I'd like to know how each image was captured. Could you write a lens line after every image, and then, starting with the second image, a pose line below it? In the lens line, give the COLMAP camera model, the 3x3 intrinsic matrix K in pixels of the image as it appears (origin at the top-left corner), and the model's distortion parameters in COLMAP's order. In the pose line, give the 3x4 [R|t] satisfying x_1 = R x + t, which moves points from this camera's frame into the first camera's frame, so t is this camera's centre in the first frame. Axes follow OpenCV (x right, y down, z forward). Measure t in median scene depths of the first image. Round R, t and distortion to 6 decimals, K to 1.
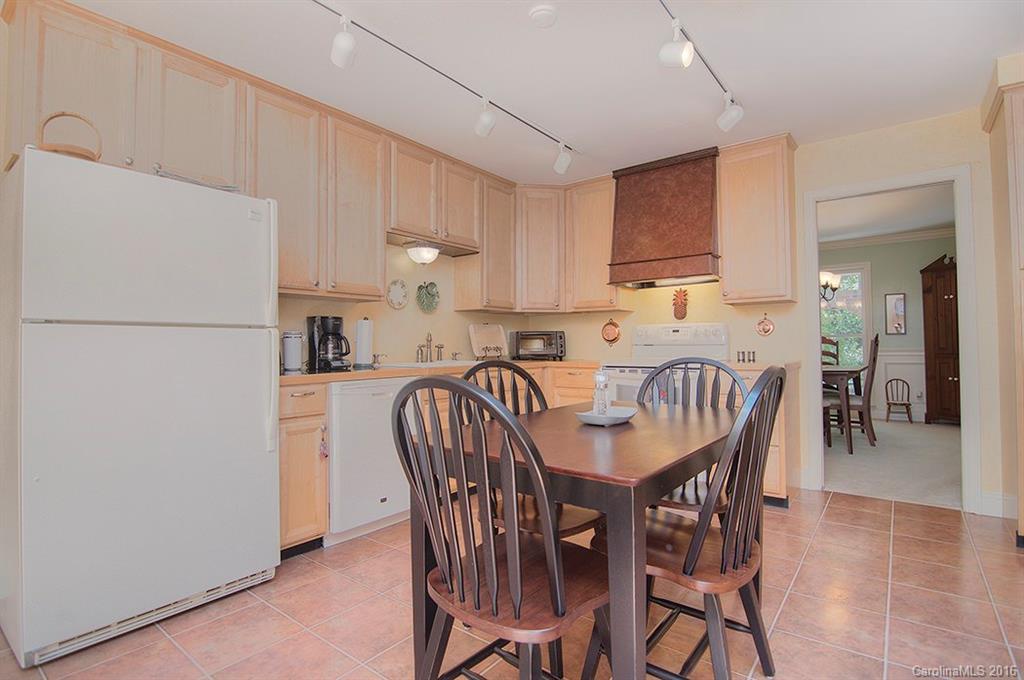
lens RADIAL K [[495.4, 0, 518.6], [0, 495.4, 336.2], [0, 0, 1]] dist [-0.012293, -0.002348]
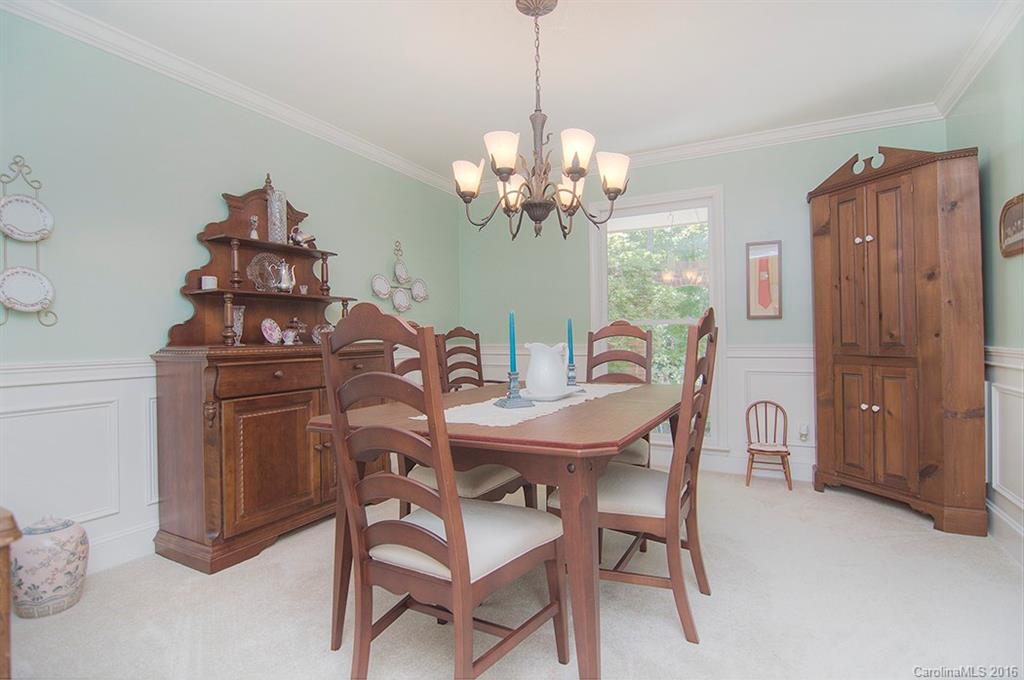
lens RADIAL K [[495.4, 0, 502.9], [0, 495.4, 337.1], [0, 0, 1]] dist [-0.012293, -0.002348]
pose [[0.986658, -0.007383, 0.162639, 0.415624], [0.003733, 0.999735, 0.022737, 0.004196], [-0.162764, -0.021827, 0.986424, 0.537289]]
